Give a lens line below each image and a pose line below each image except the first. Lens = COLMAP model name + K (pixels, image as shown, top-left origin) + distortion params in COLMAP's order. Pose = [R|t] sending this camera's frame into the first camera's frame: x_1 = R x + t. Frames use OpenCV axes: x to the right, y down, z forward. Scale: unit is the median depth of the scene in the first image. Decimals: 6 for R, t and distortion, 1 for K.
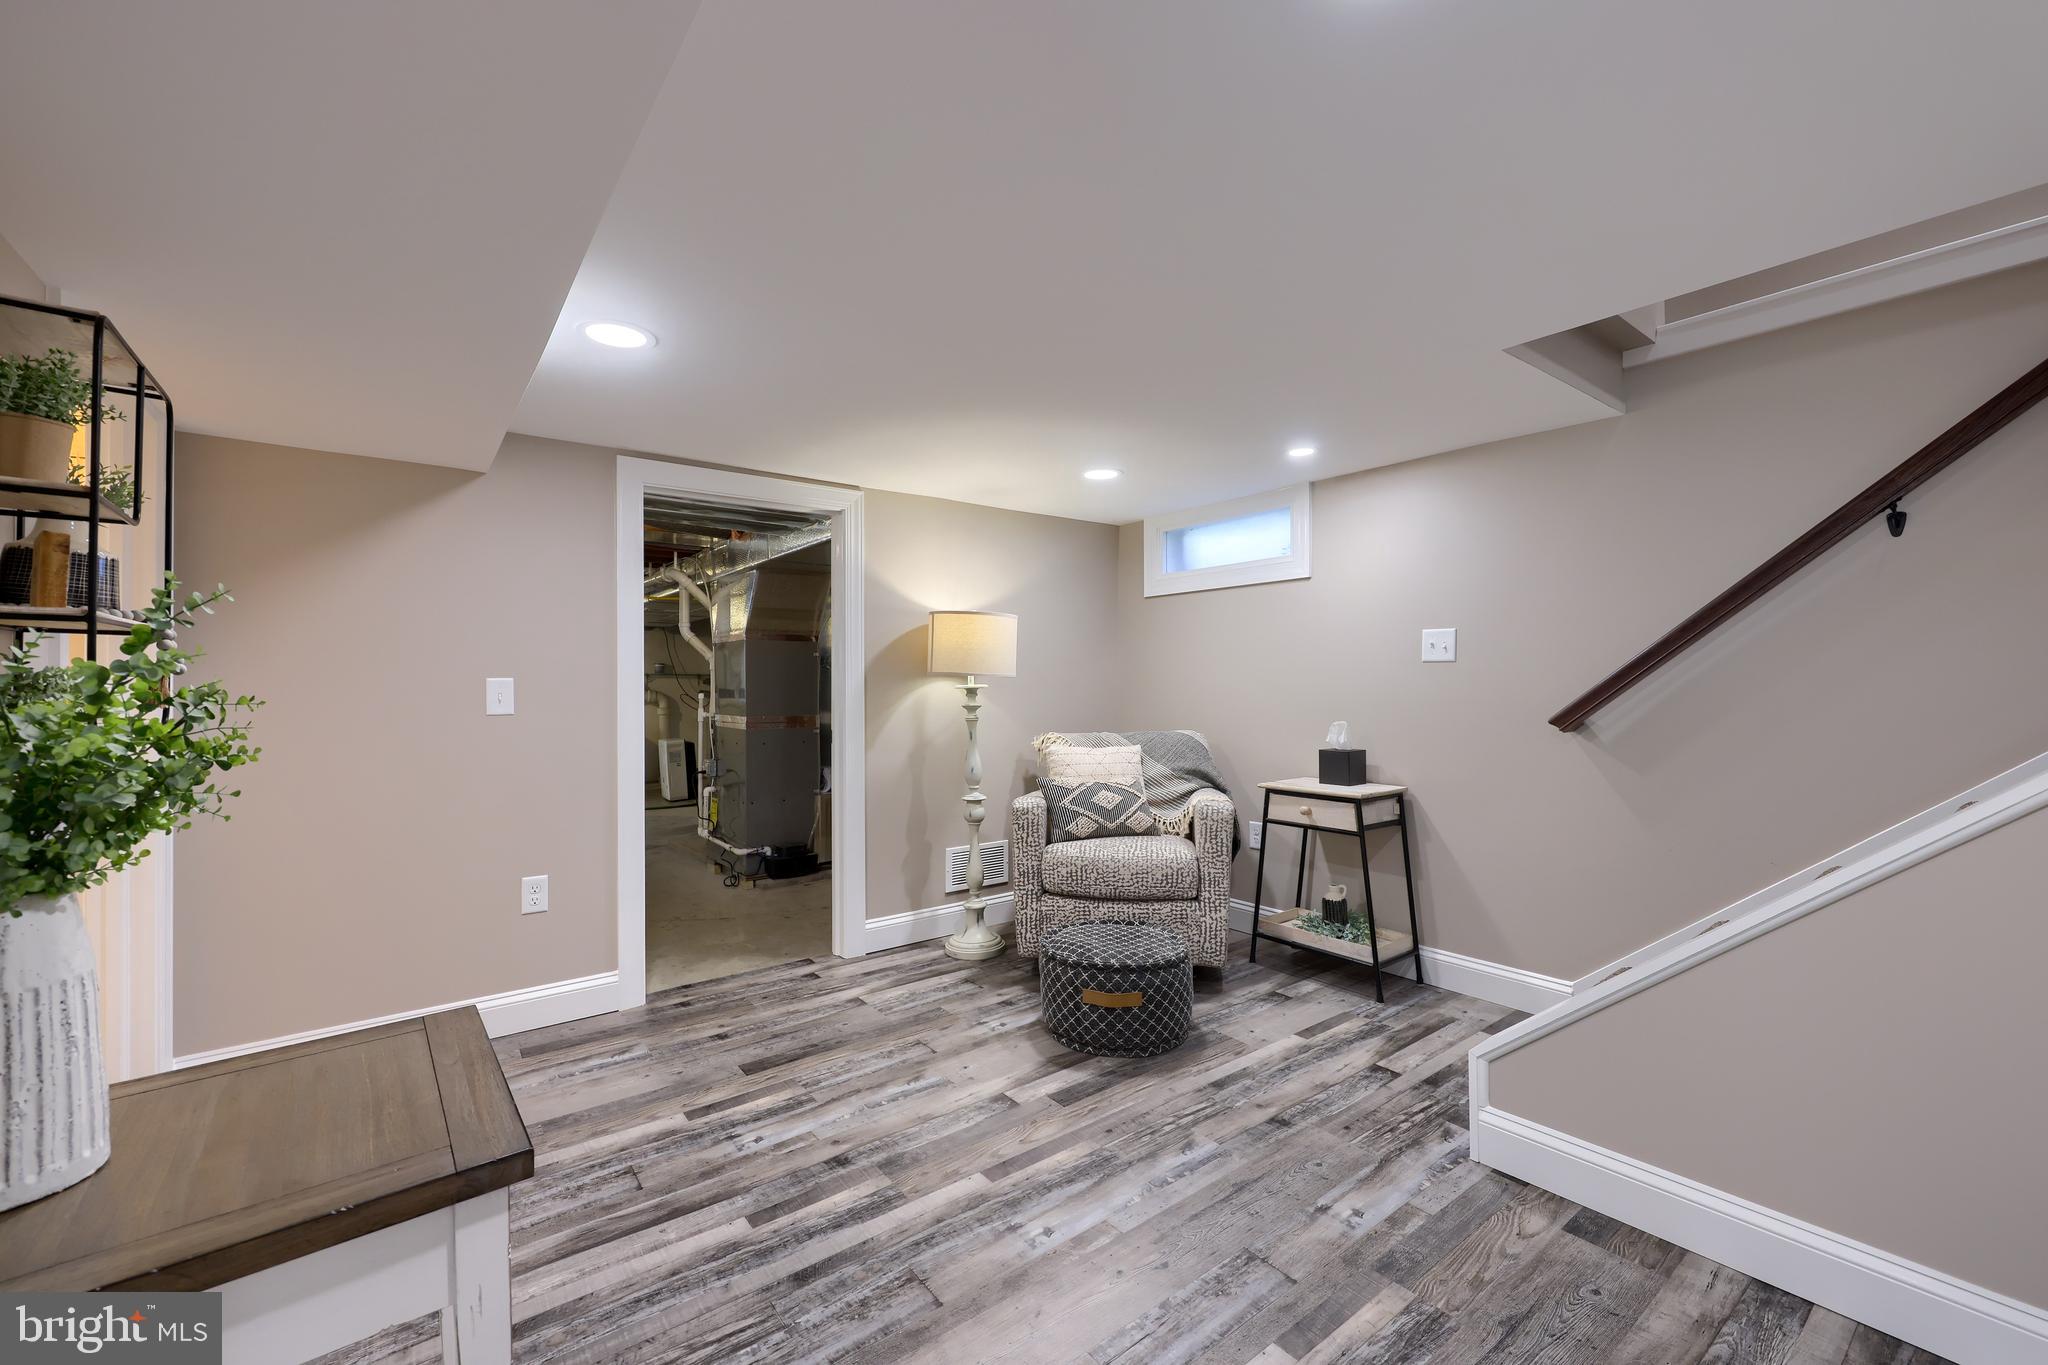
lens RADIAL K [[840.9, 0, 1018.5], [0, 840.9, 687.4], [0, 0, 1]] dist [-0.000410, -0.000190]
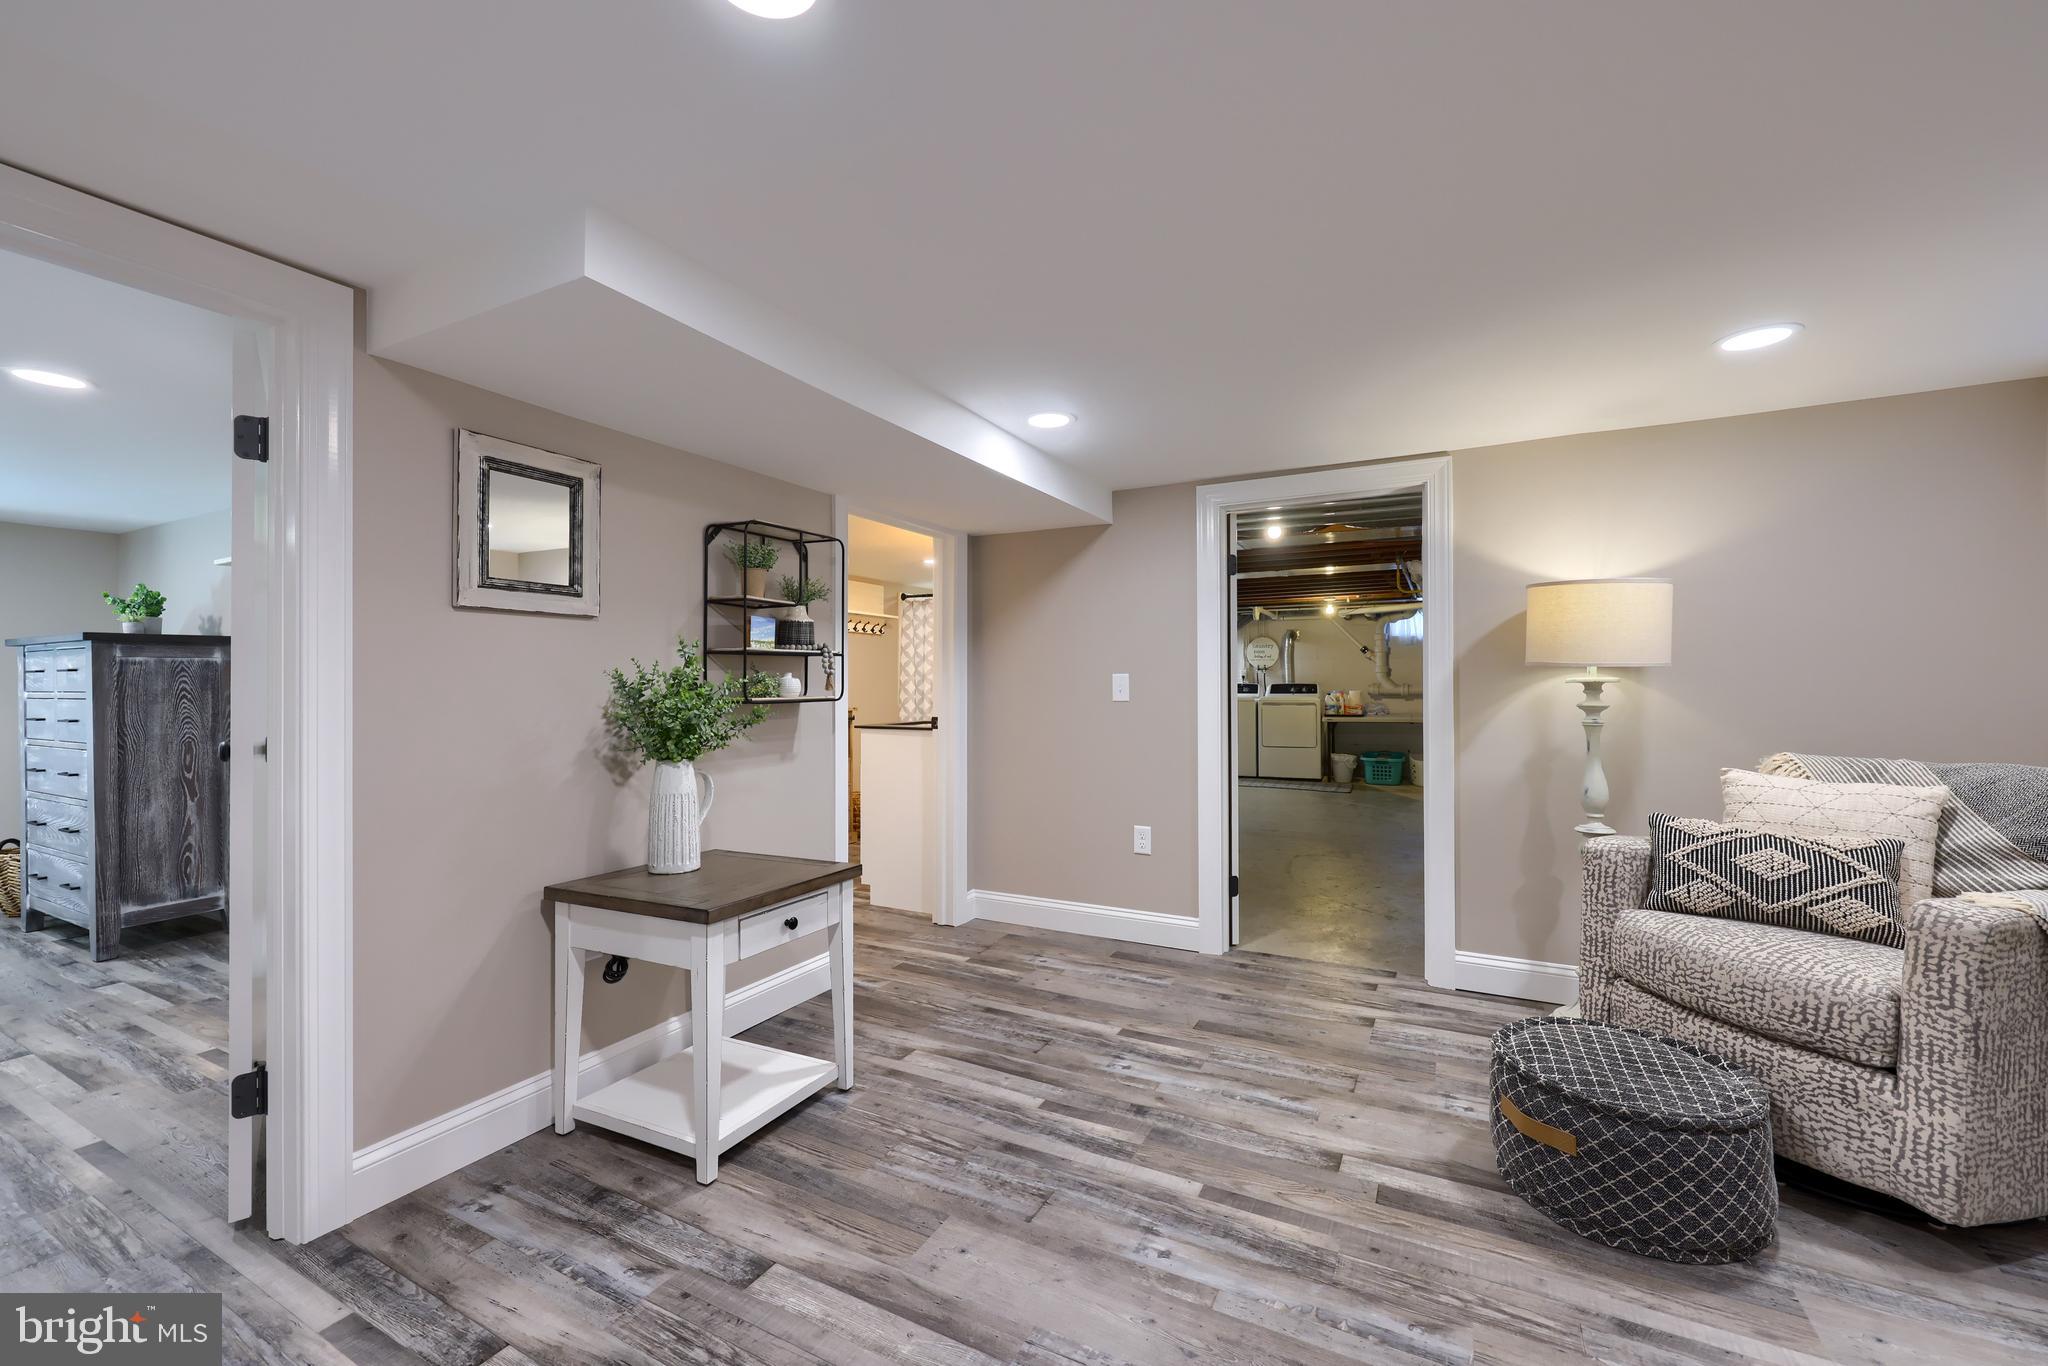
lens RADIAL K [[840.9, 0, 1014.7], [0, 840.9, 683.0], [0, 0, 1]] dist [-0.000410, -0.000190]
pose [[0.401499, 0.003039, -0.915855, 0.559621], [0.000346, 0.999994, 0.003470, -0.001853], [0.915859, -0.001710, 0.401495, 0.309651]]
